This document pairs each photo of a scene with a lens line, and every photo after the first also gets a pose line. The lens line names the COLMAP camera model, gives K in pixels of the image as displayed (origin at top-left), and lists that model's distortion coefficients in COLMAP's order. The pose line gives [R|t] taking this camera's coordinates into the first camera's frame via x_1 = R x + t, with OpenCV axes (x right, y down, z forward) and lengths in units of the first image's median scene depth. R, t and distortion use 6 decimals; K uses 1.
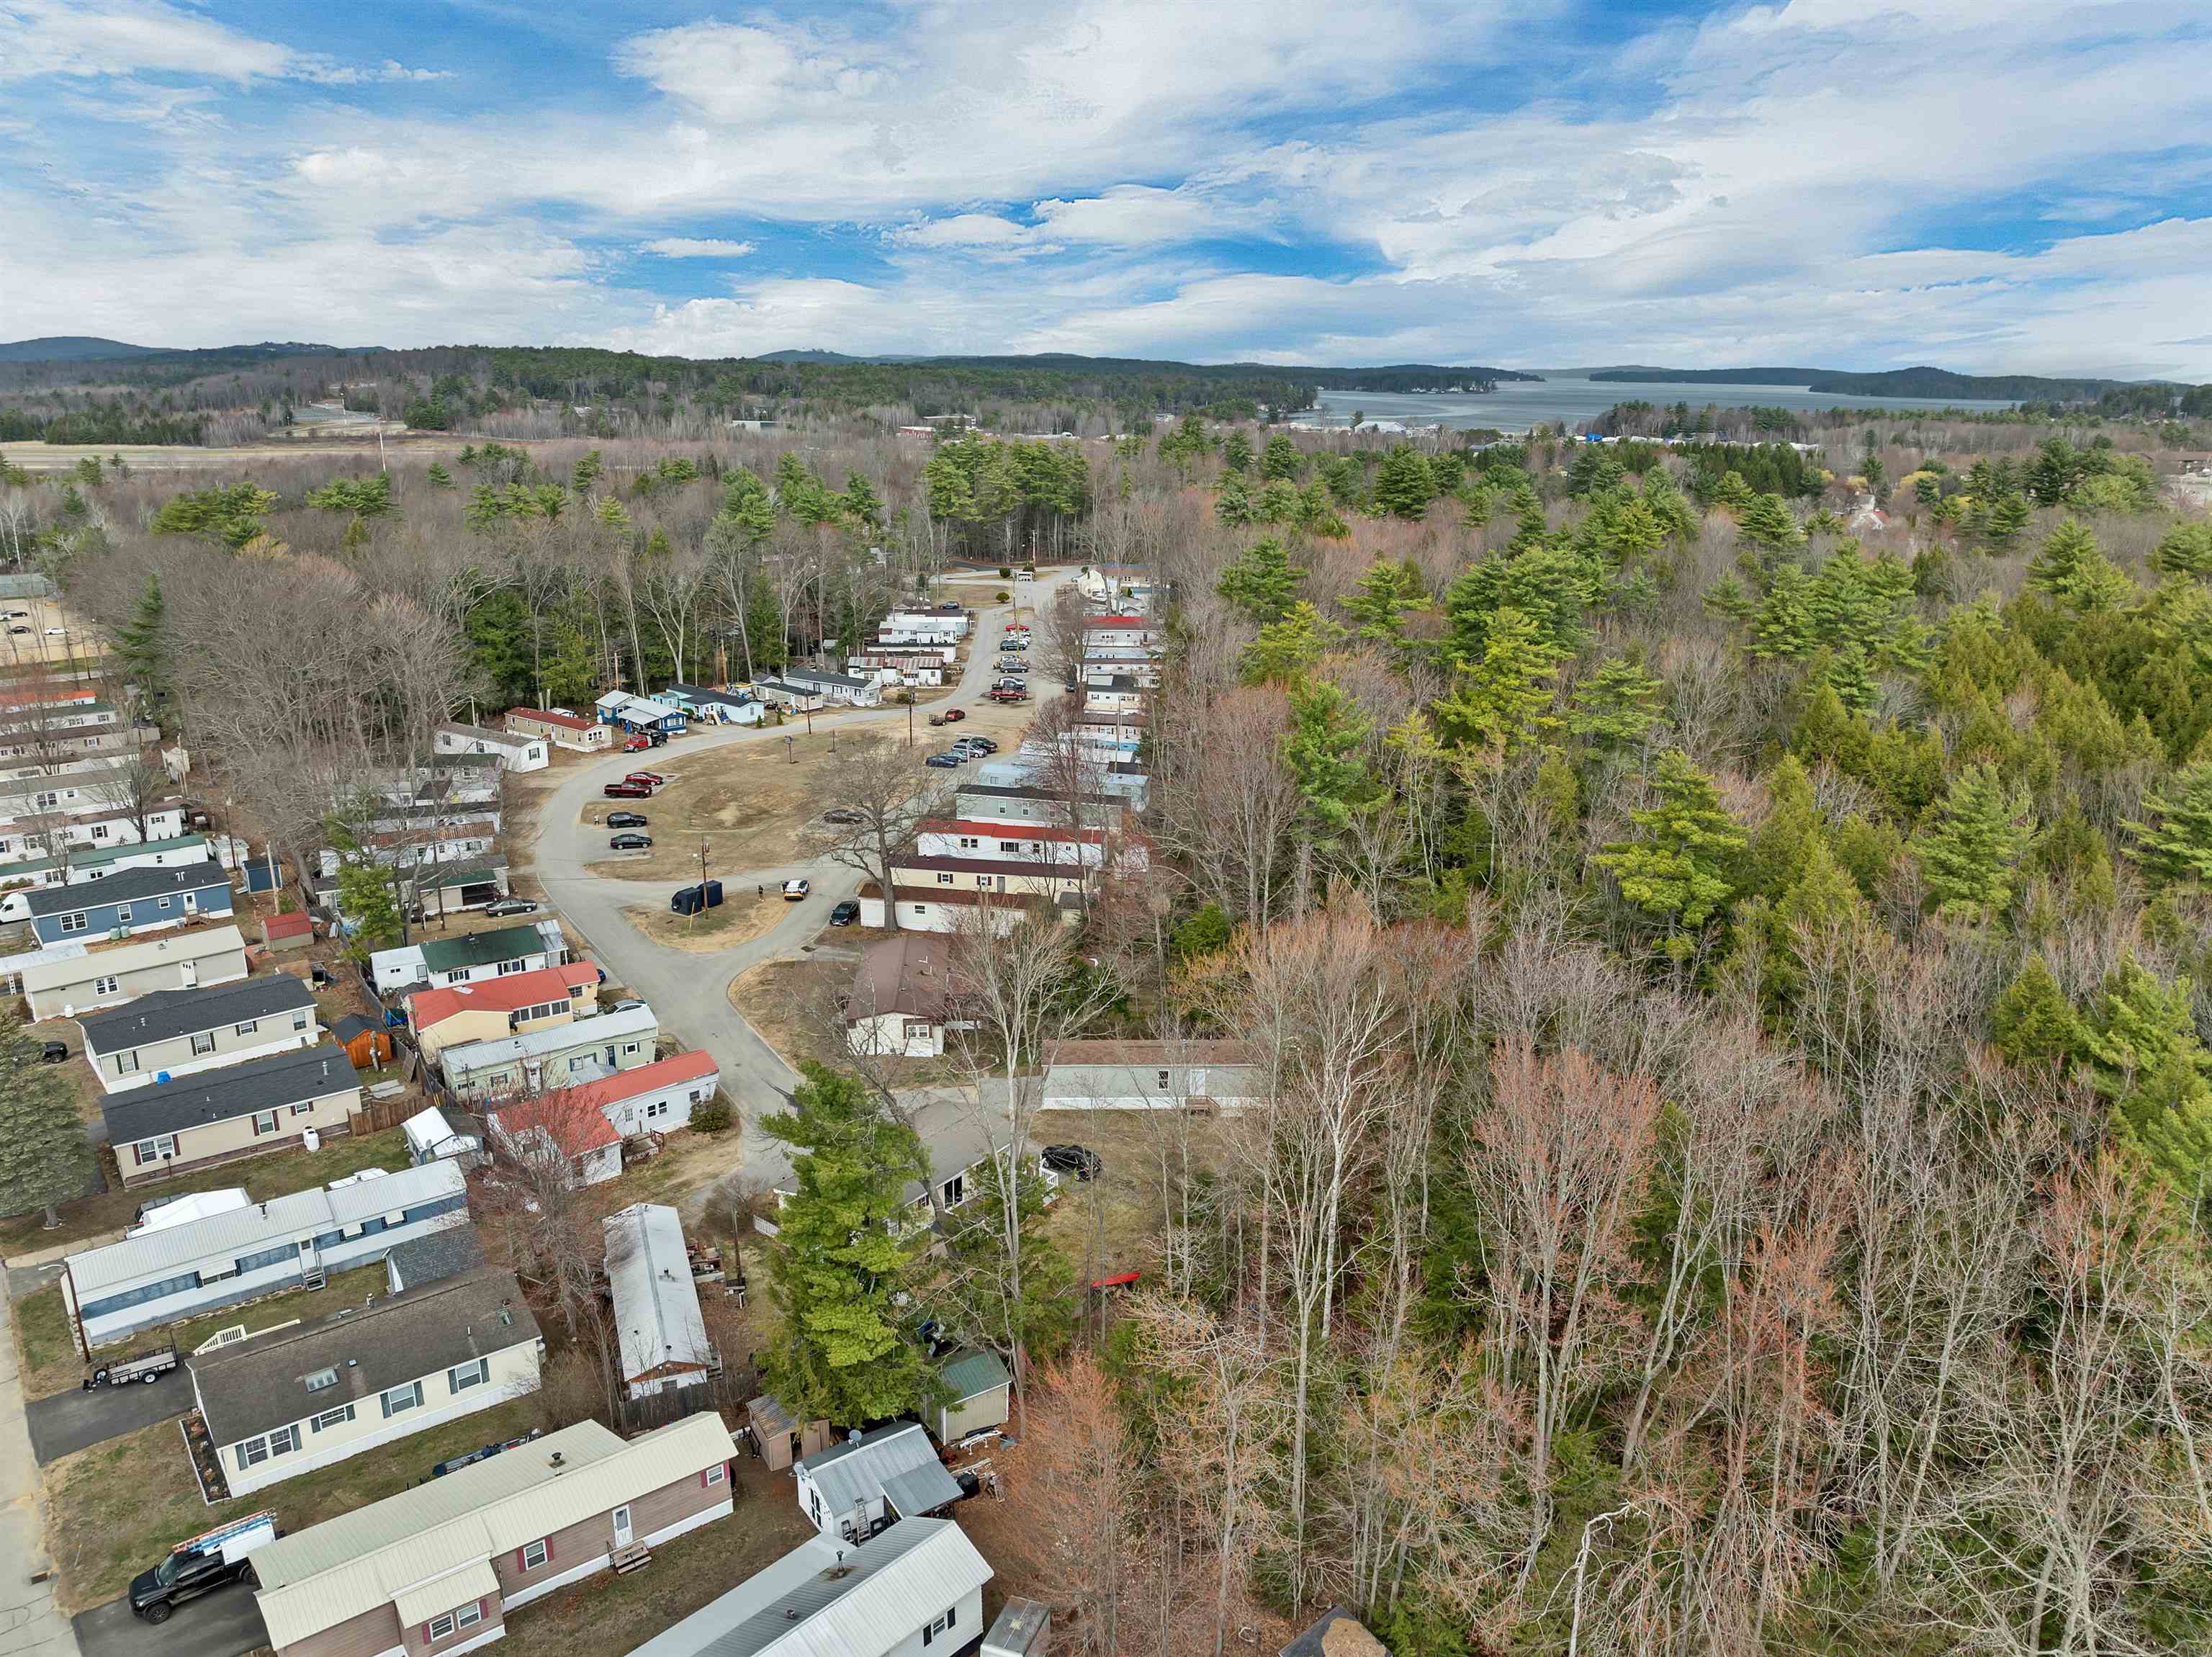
lens RADIAL K [[1578.0, 0, 1115.4], [0, 1578.0, 823.5], [0, 0, 1]] dist [-0.046515, 0.006926]
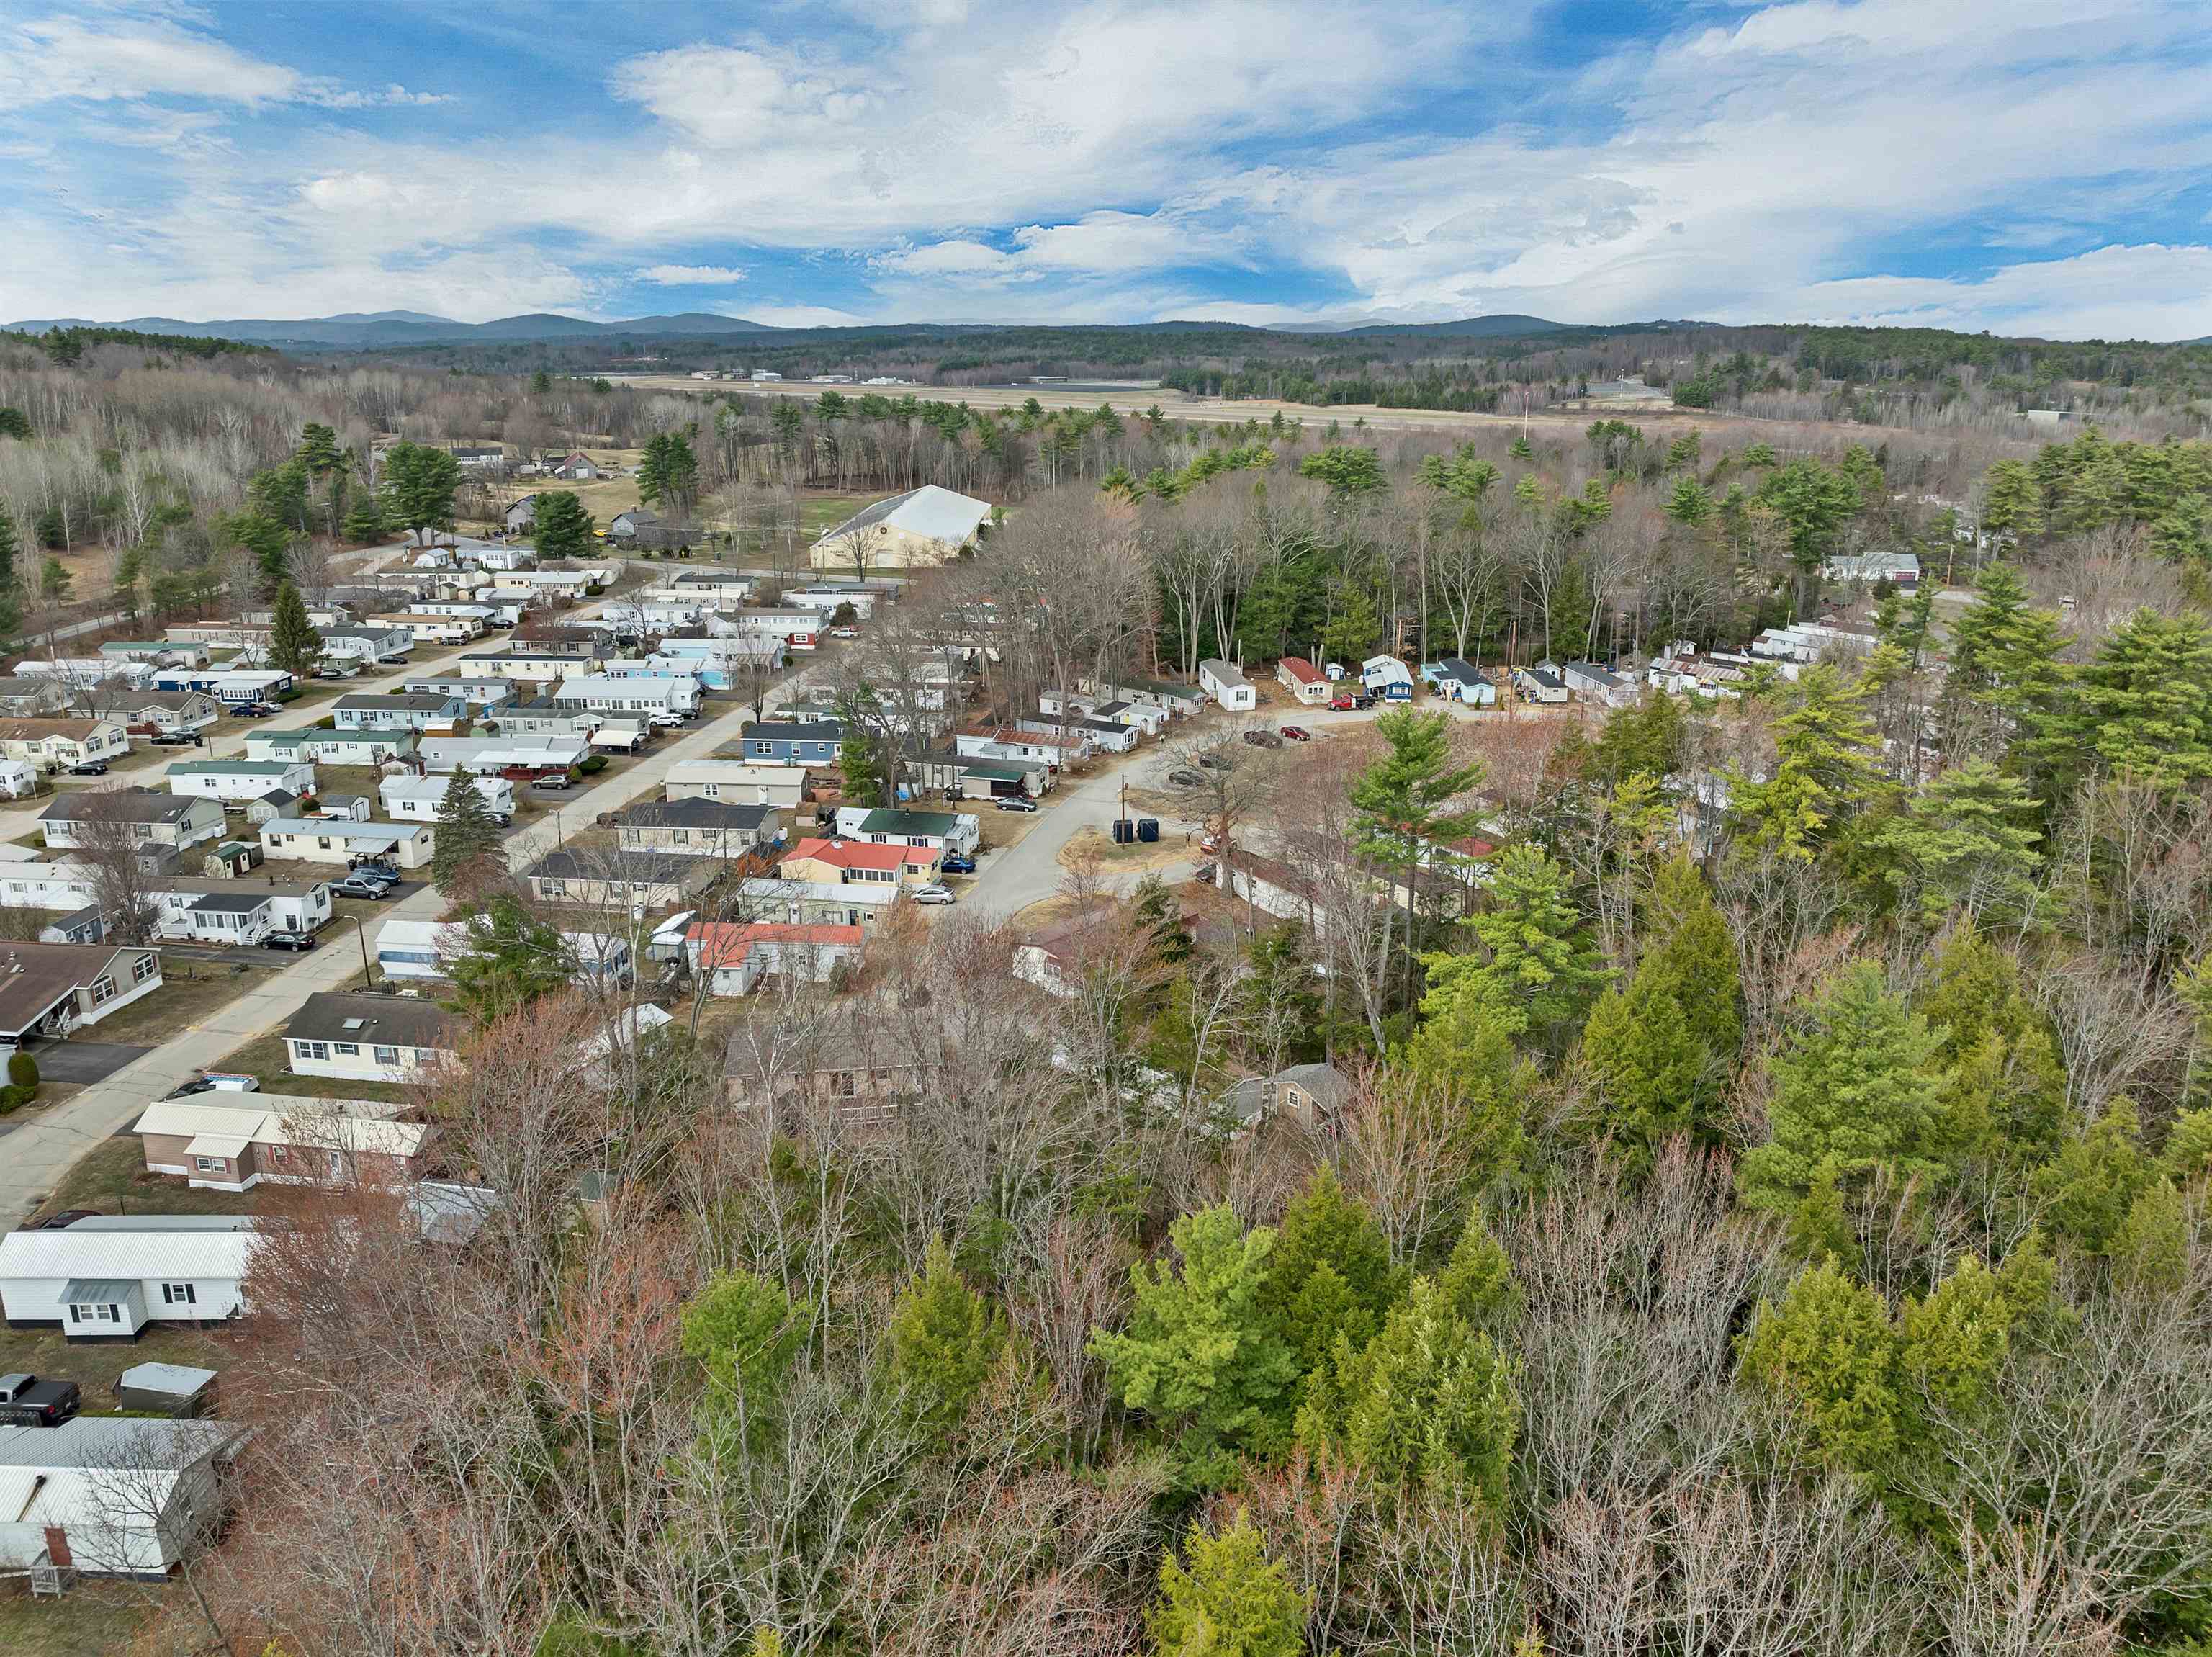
lens RADIAL K [[1578.0, 0, 1115.4], [0, 1578.0, 823.5], [0, 0, 1]] dist [-0.046515, 0.006926]
pose [[0.690495, 0.204683, -0.693773, 0.486730], [-0.195888, 0.976202, 0.093045, -0.057343], [0.696307, 0.071655, 0.714158, 0.197853]]
